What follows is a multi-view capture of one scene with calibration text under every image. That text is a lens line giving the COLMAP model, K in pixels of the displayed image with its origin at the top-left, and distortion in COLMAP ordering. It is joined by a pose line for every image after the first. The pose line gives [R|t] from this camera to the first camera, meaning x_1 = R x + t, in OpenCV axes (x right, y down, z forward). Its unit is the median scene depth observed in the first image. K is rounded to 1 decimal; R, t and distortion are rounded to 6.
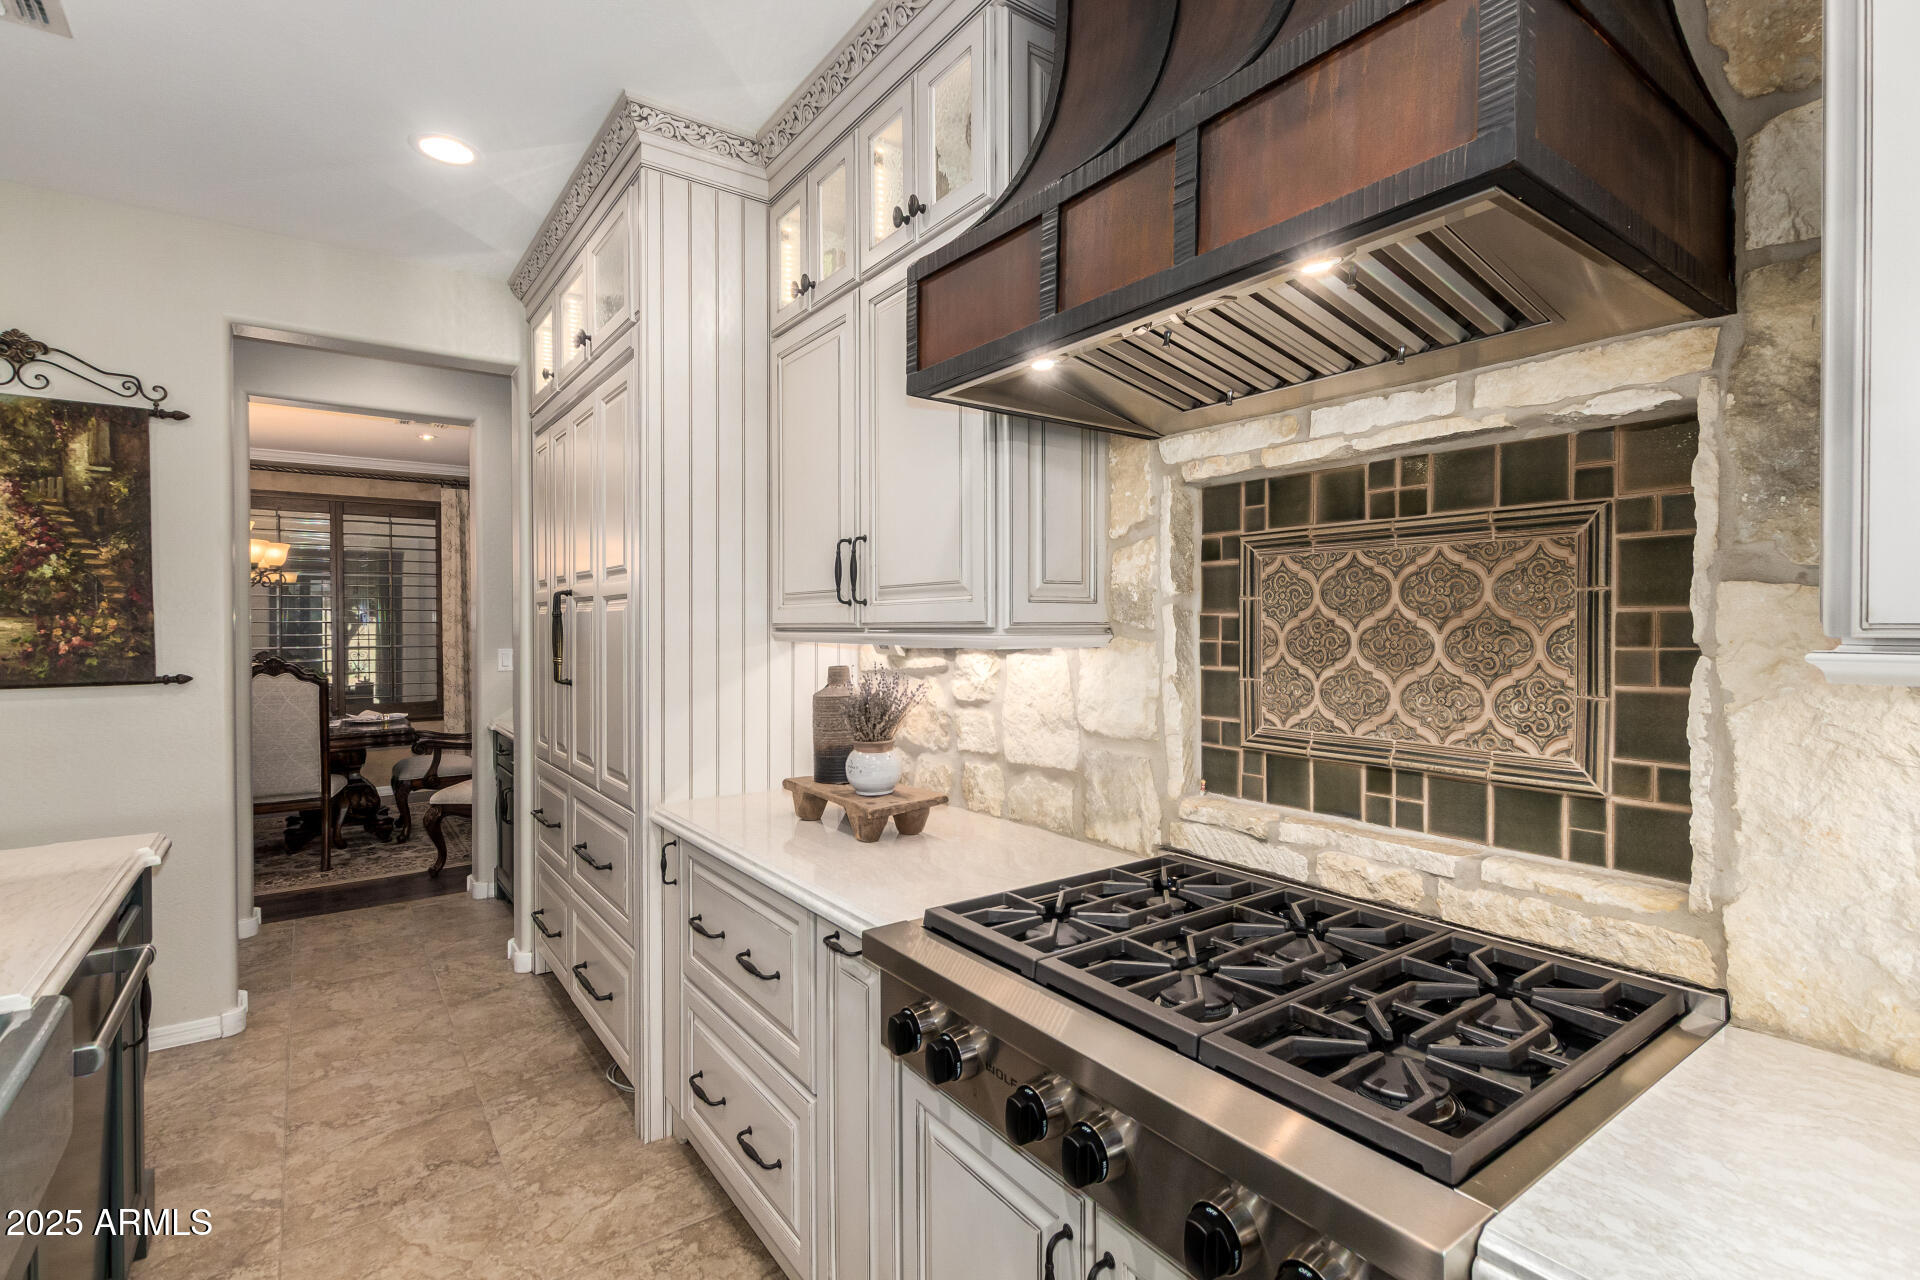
lens RADIAL K [[905.7, 0, 970.8], [0, 905.7, 639.9], [0, 0, 1]] dist [0.005864, -0.000075]
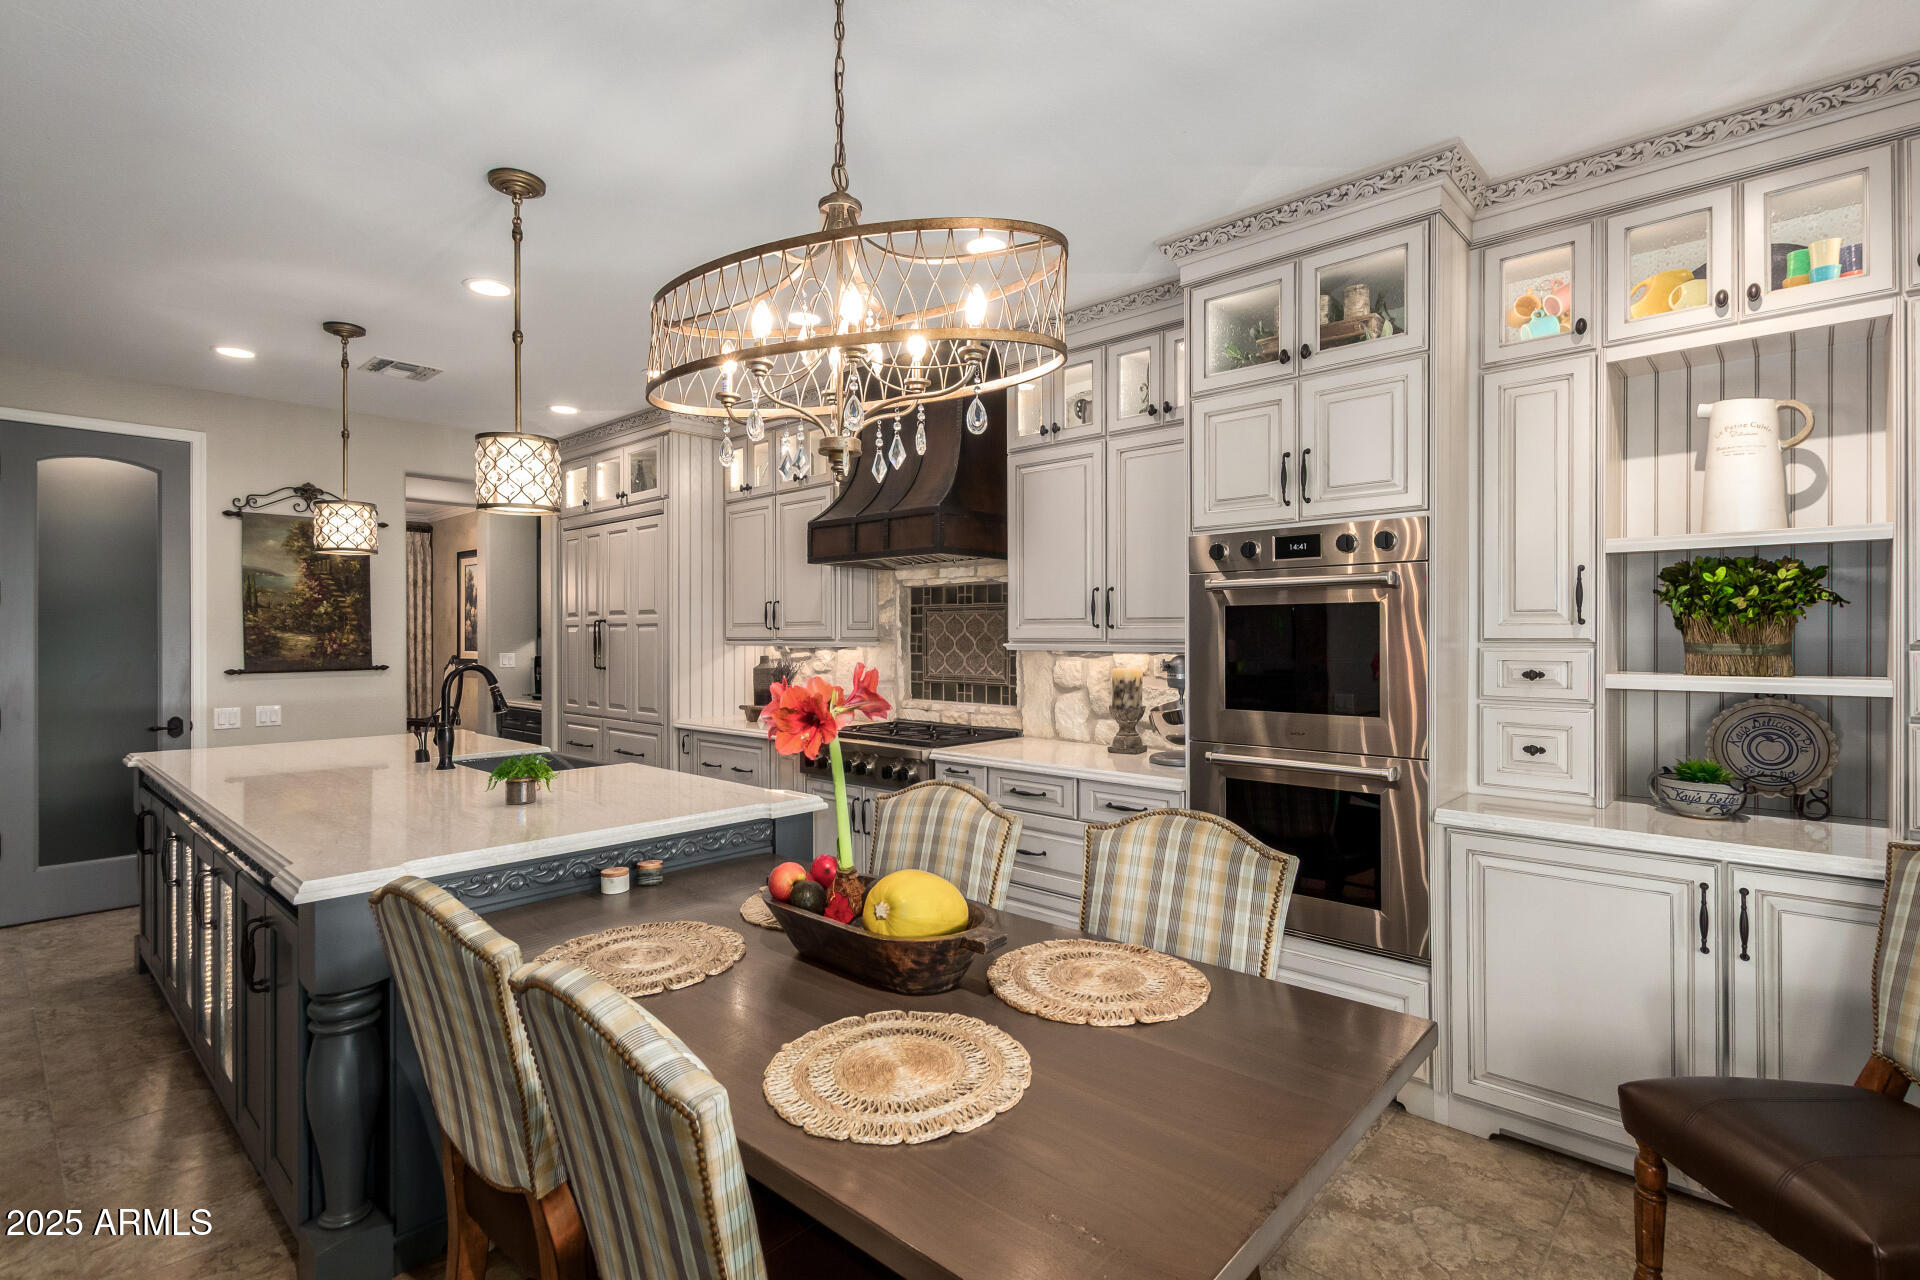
lens RADIAL K [[905.7, 0, 970.8], [0, 905.7, 639.9], [0, 0, 1]] dist [0.005864, -0.000075]
pose [[0.980317, -0.002014, 0.197420, -0.096473], [0.004159, 0.999937, -0.010447, 0.016688], [-0.197386, 0.011063, 0.980263, -1.528185]]
